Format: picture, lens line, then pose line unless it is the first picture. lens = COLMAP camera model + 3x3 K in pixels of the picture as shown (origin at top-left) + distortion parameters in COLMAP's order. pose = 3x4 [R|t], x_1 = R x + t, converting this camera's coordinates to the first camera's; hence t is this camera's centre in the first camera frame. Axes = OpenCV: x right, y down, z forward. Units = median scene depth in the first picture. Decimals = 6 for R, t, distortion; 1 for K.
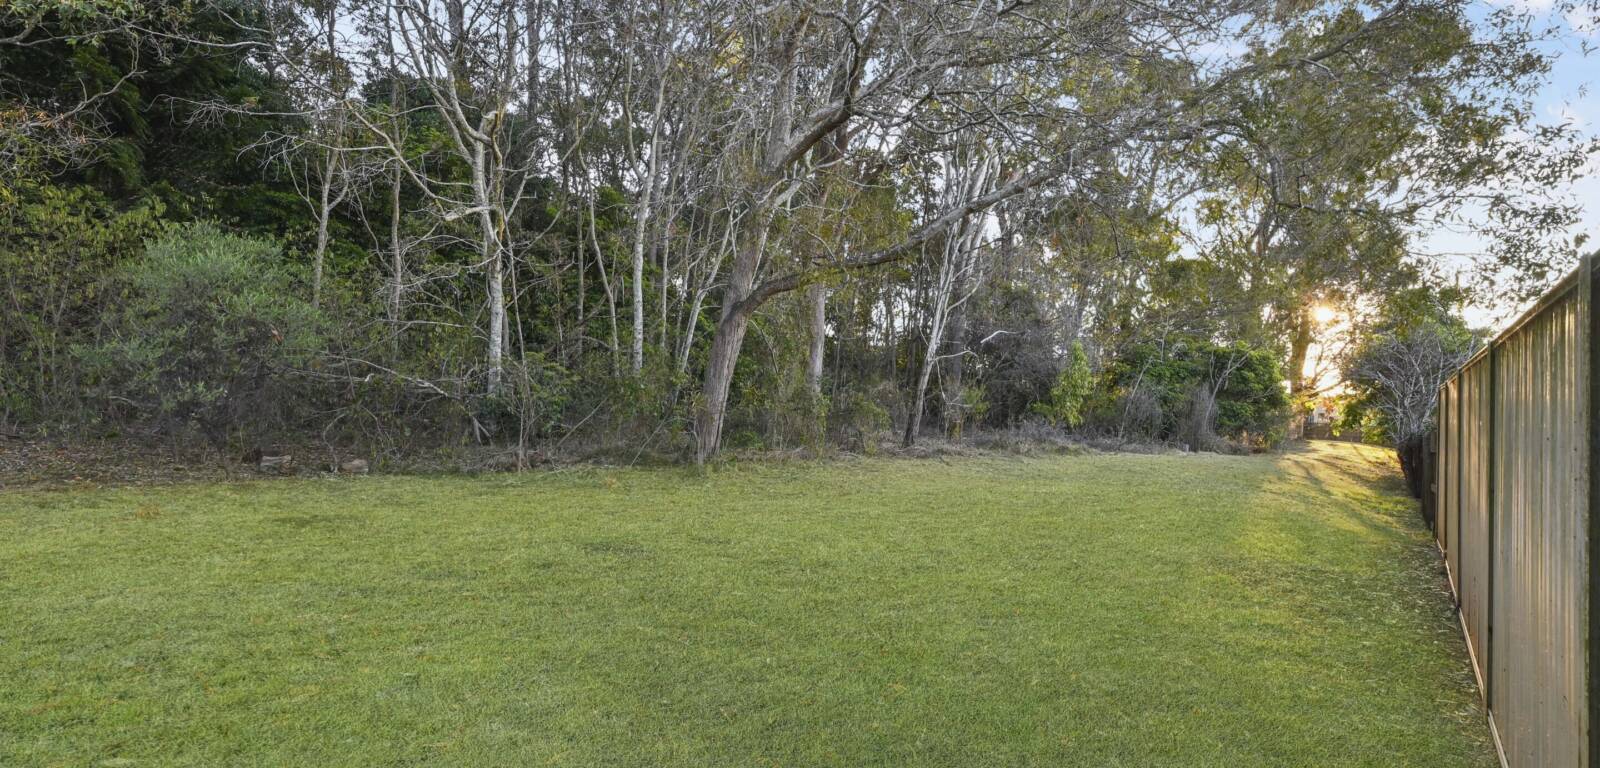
lens RADIAL K [[647.6, 0, 800.3], [0, 647.6, 373.3], [0, 0, 1]] dist [-0.003454, 0.000007]
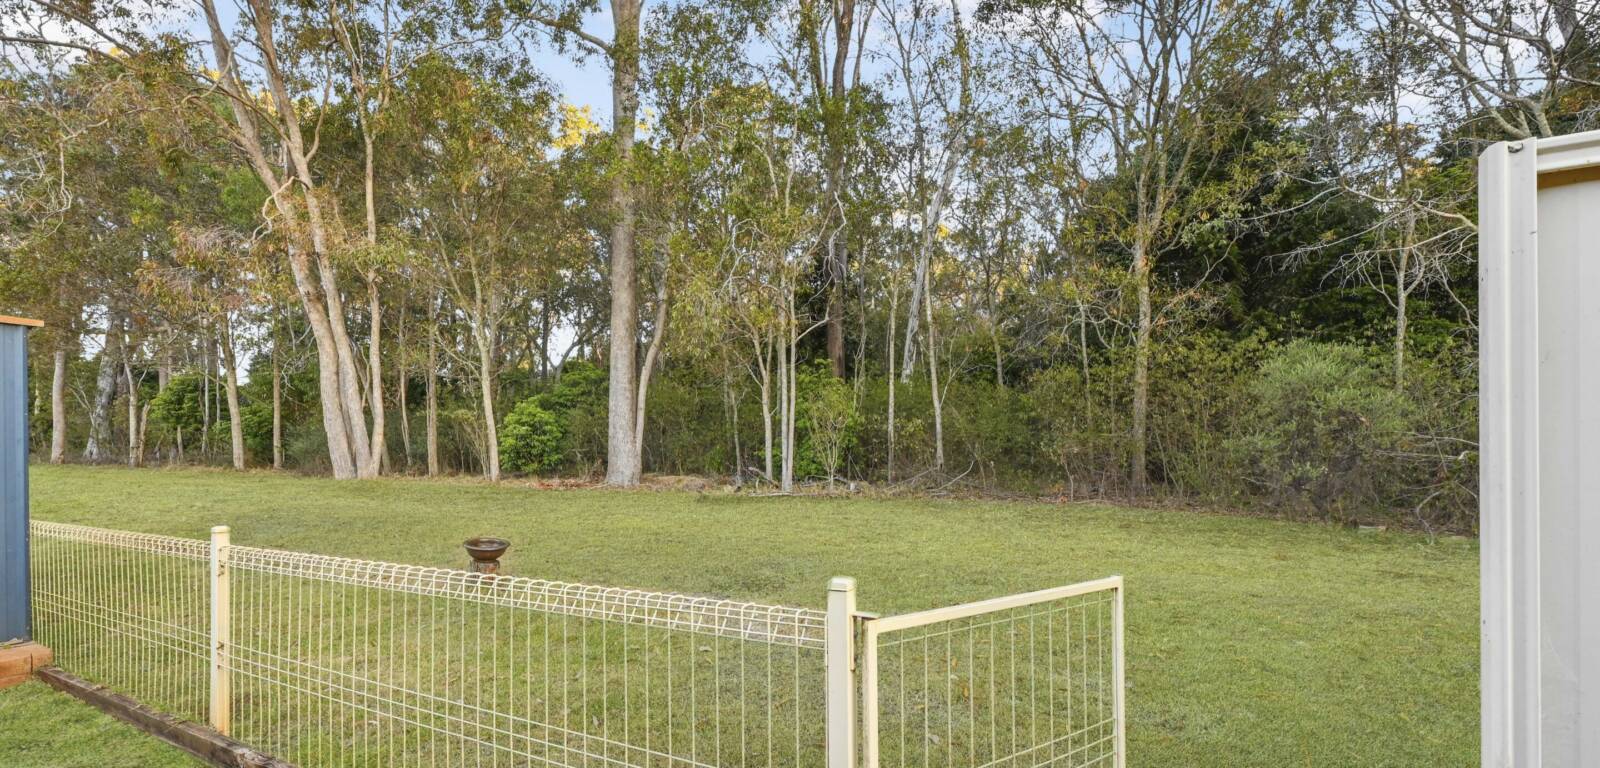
lens RADIAL K [[647.6, 0, 778.4], [0, 647.6, 446.1], [0, 0, 1]] dist [-0.003454, 0.000007]
pose [[0.154146, -0.054392, -0.986550, 0.168388], [0.032491, 0.998223, -0.049959, 0.008924], [0.987514, -0.024353, 0.155640, -0.218998]]
